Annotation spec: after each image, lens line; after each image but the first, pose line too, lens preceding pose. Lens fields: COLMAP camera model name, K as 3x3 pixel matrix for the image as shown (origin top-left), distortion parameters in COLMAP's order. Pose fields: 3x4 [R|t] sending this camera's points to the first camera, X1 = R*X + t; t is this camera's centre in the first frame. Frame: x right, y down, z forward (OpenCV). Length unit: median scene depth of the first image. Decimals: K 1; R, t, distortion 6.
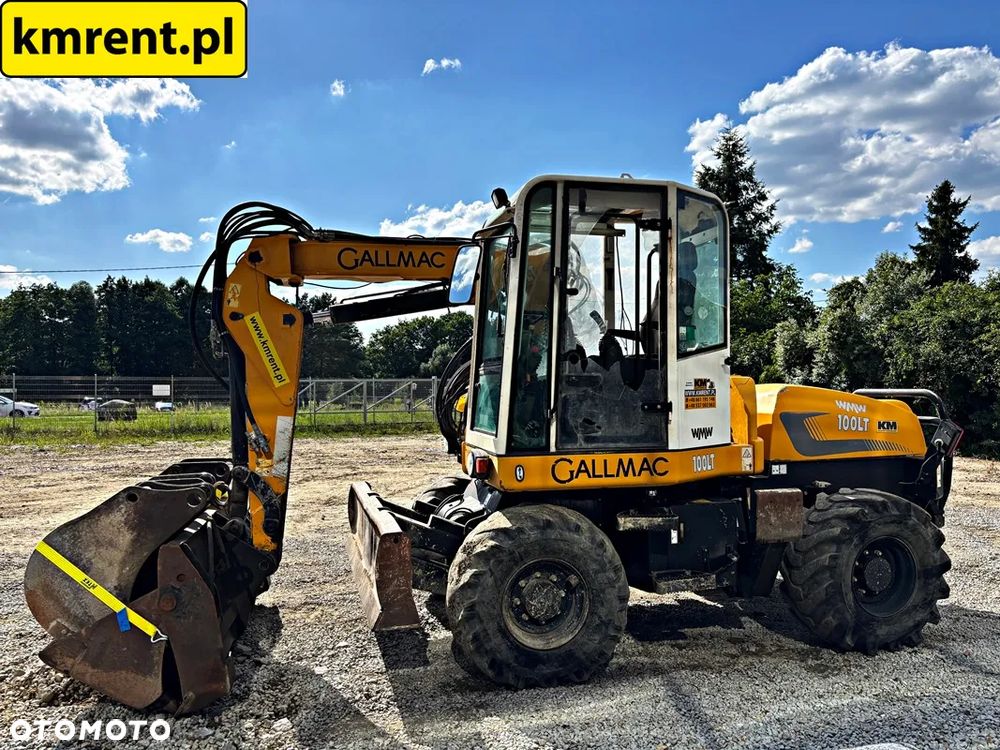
lens RADIAL K [[760.0, 0, 490.1], [0, 760.0, 378.9], [0, 0, 1]] dist [0.039907, -0.041108]
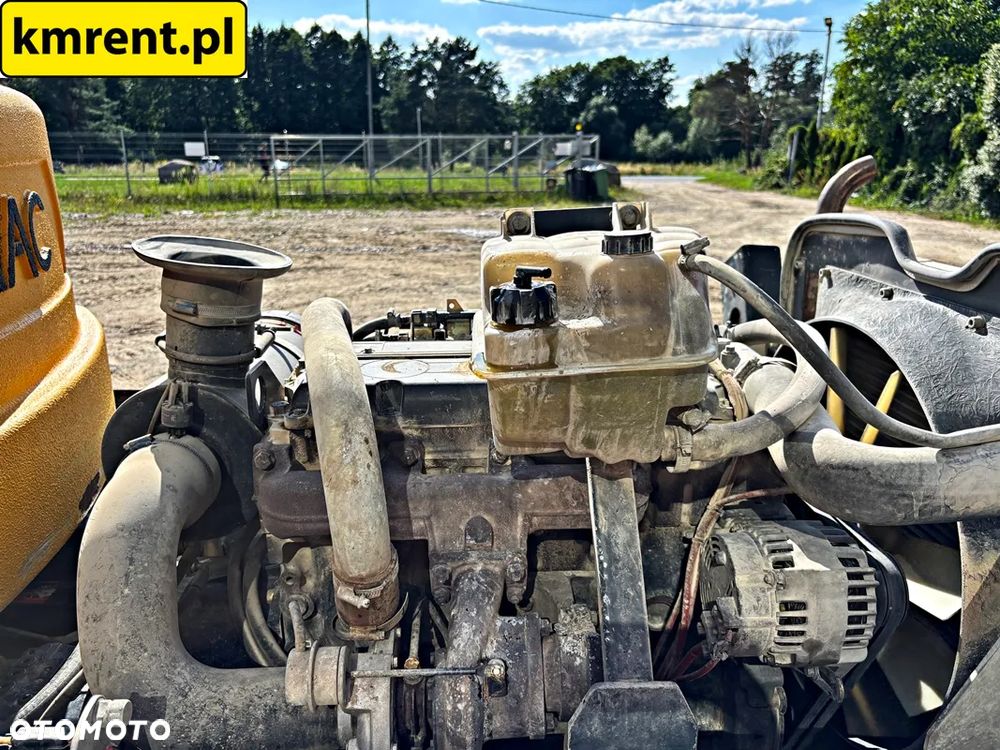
lens RADIAL K [[760.0, 0, 487.0], [0, 760.0, 377.5], [0, 0, 1]] dist [0.039907, -0.041108]
pose [[0.977190, 0.063572, -0.202629, 0.538598], [0.000076, 0.954039, 0.299683, 0.013334], [0.212367, -0.292862, 0.932272, 1.098458]]
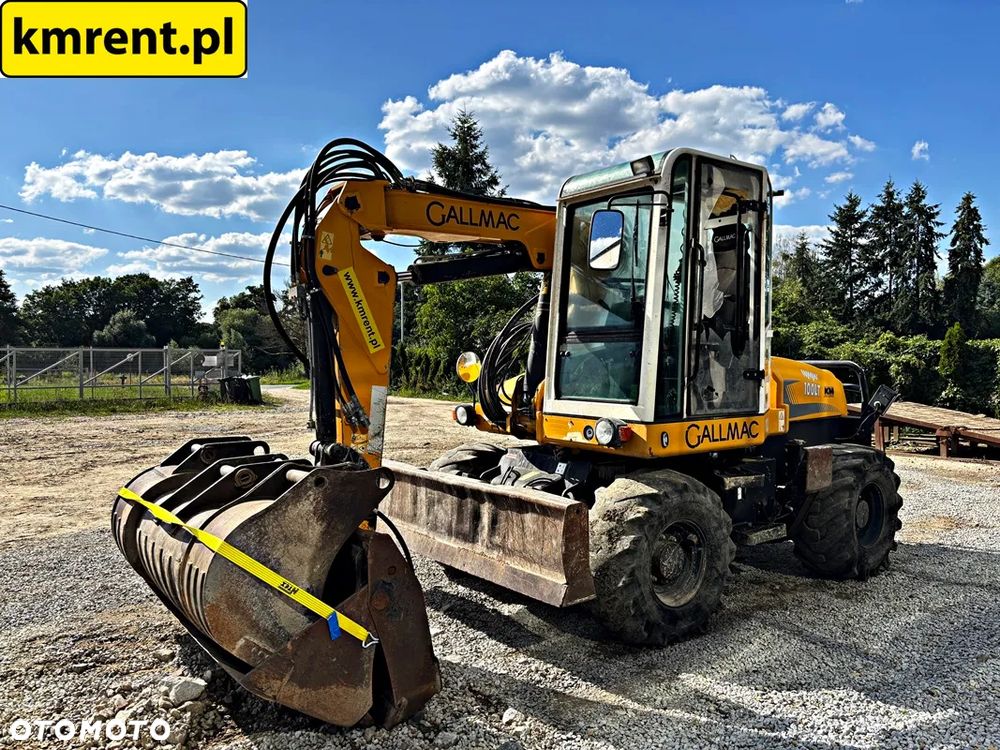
lens RADIAL K [[760.0, 0, 491.9], [0, 760.0, 377.6], [0, 0, 1]] dist [0.039907, -0.041108]
pose [[0.919617, -0.001694, 0.392812, -0.516110], [-0.011185, 0.999472, 0.030495, 0.010956], [-0.392656, -0.032437, 0.919113, 0.134629]]
